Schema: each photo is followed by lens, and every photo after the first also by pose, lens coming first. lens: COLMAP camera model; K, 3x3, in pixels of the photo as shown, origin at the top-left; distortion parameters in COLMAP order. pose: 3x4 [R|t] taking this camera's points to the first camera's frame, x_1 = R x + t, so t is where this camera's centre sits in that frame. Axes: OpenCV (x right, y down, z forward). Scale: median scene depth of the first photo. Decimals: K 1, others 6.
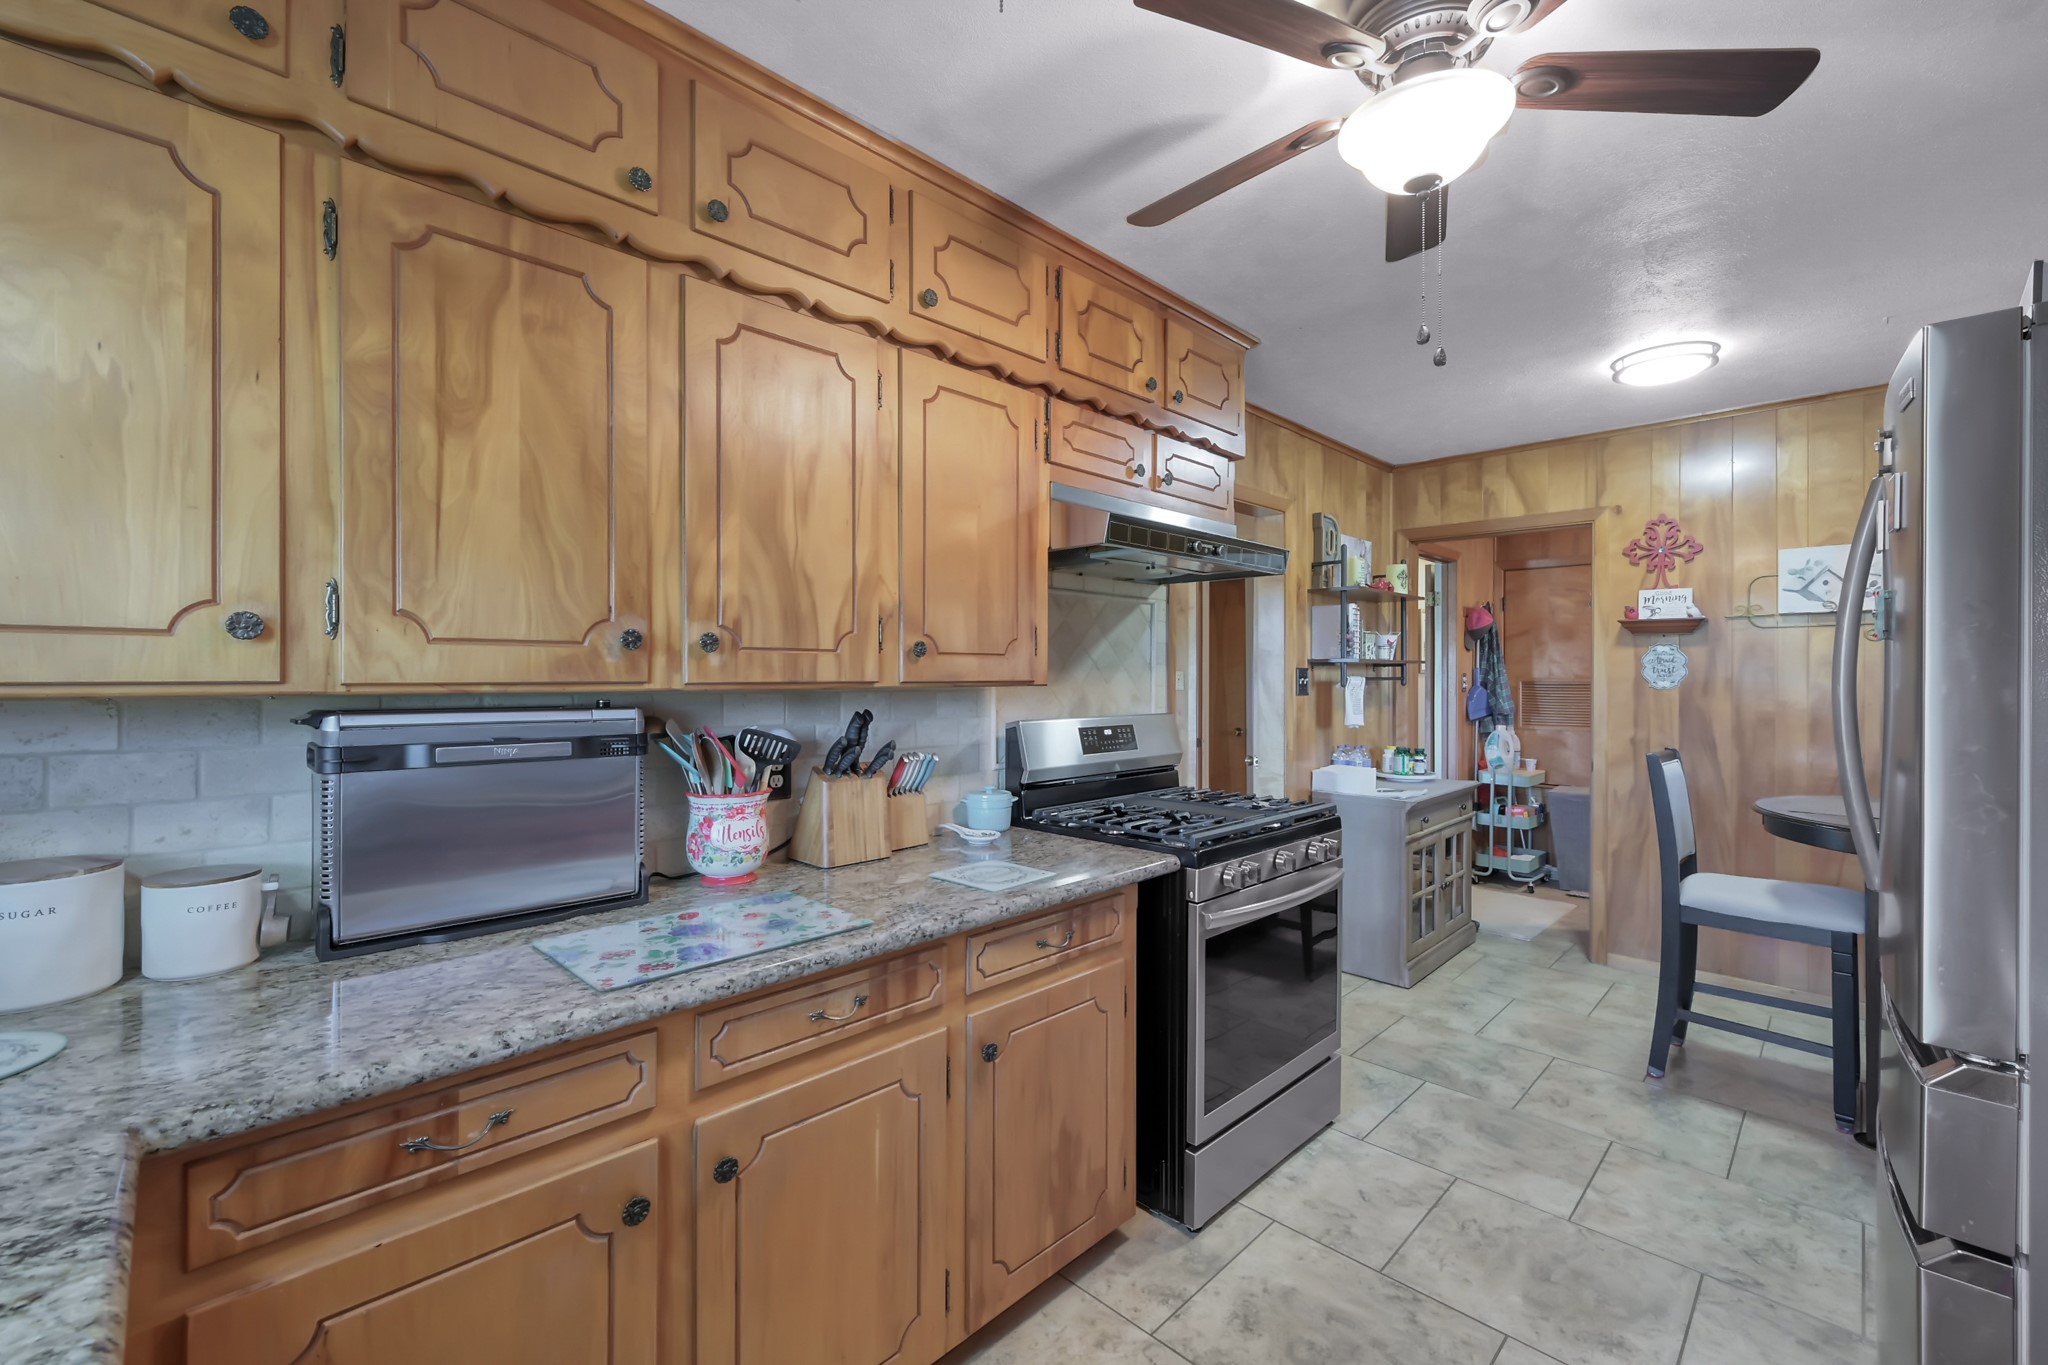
lens RADIAL K [[841.4, 0, 1006.5], [0, 841.4, 677.7], [0, 0, 1]] dist [0.001613, 0.000297]
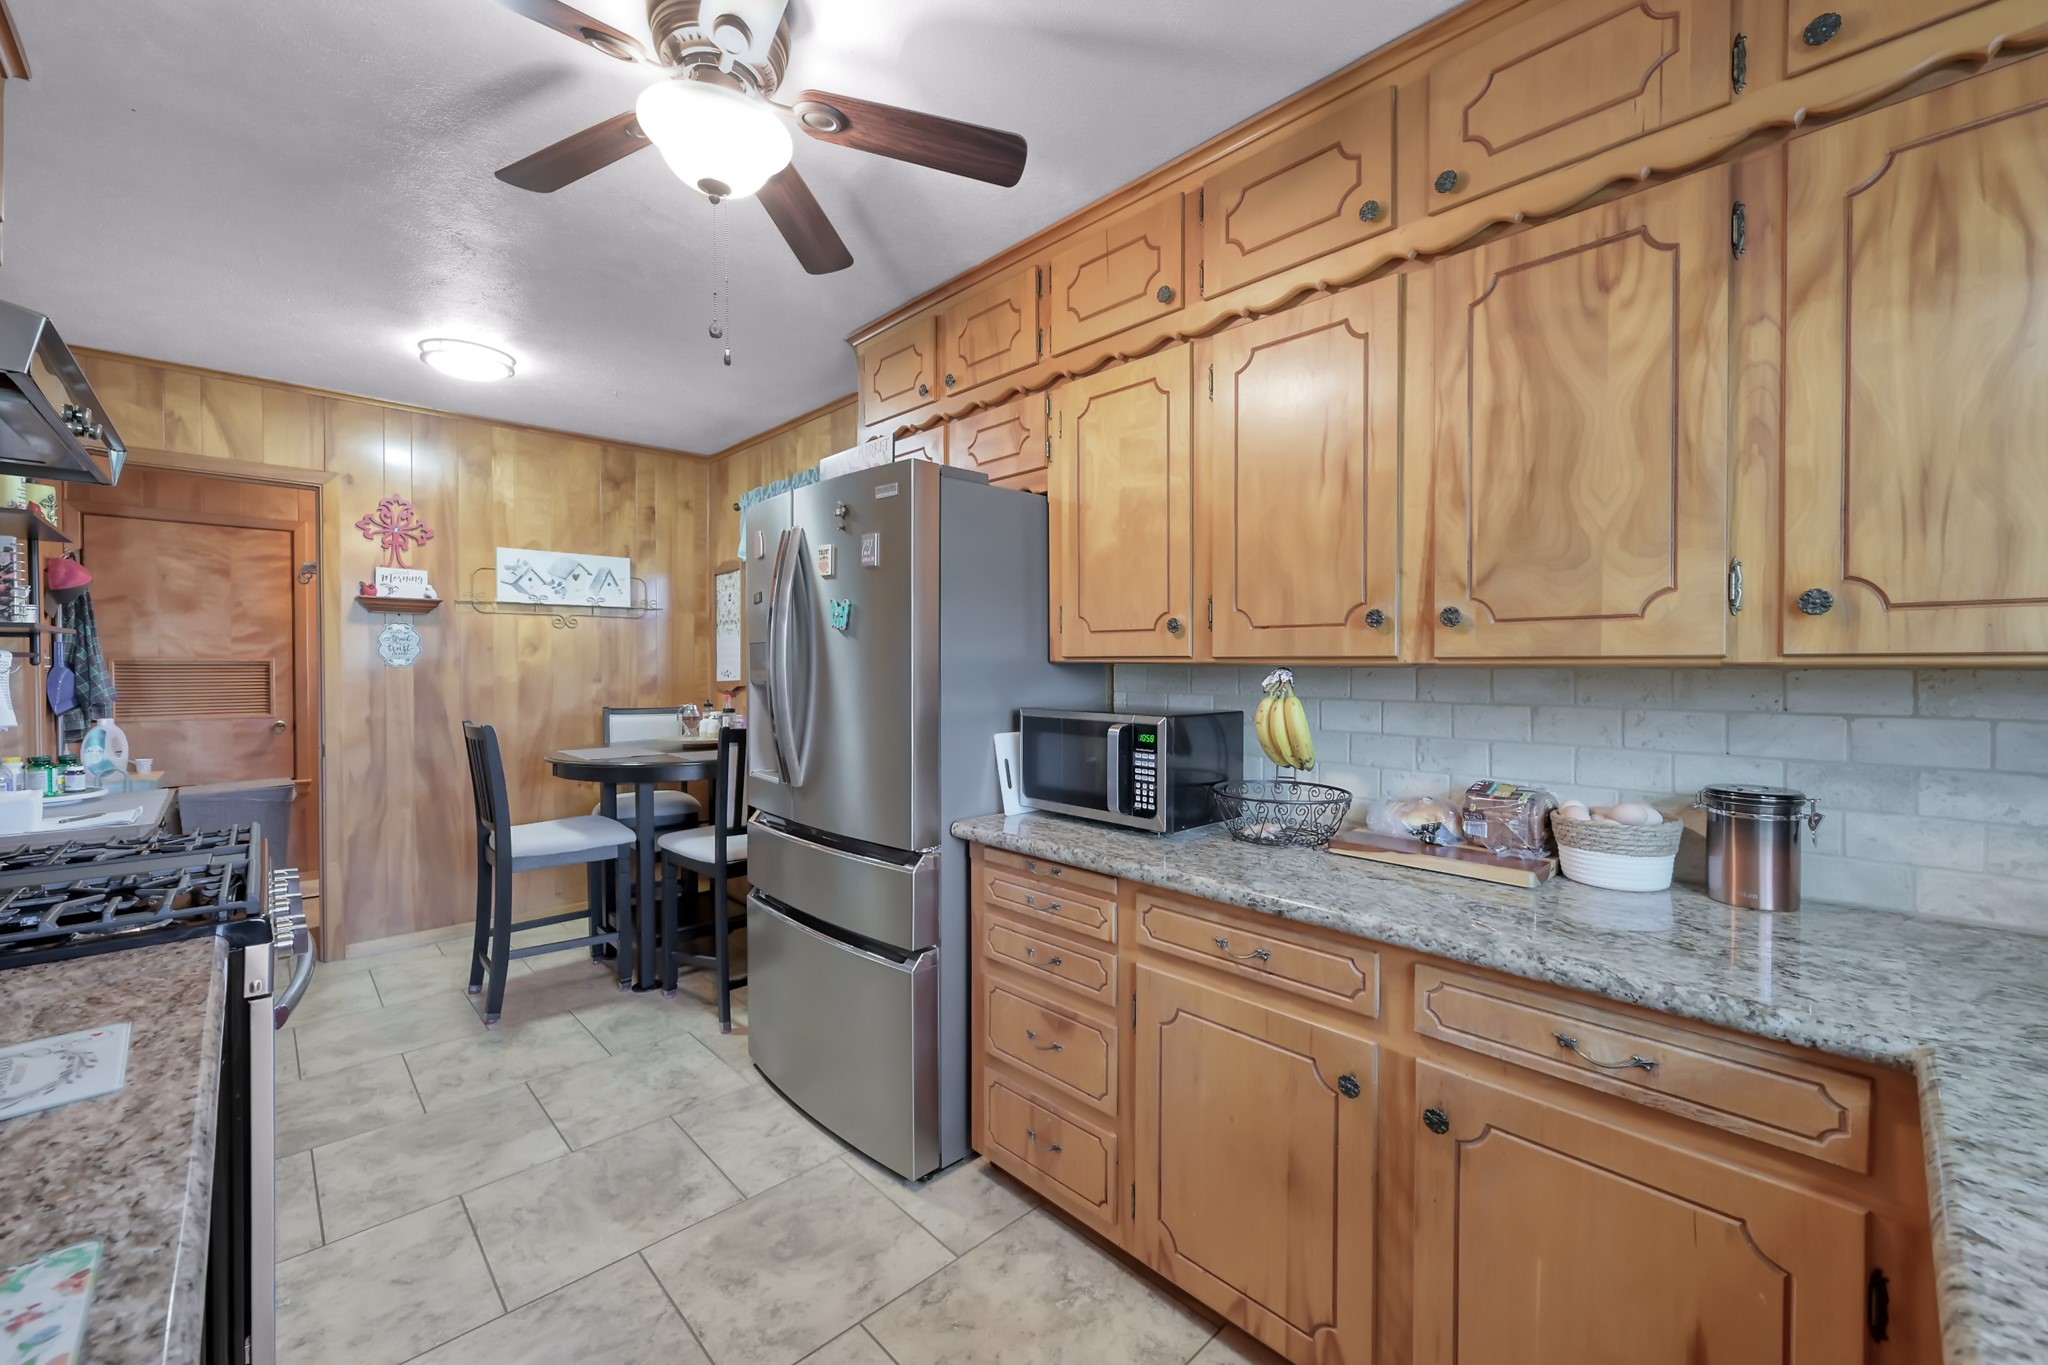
lens RADIAL K [[833.8, 0, 1024.7], [0, 833.8, 677.2], [0, 0, 1]] dist [-0.001067, 0.001069]
pose [[0.016558, -0.016960, 0.999719, -0.217364], [-0.000465, 0.999856, 0.016970, 0.008776], [-0.999863, -0.000746, 0.016548, 0.227736]]
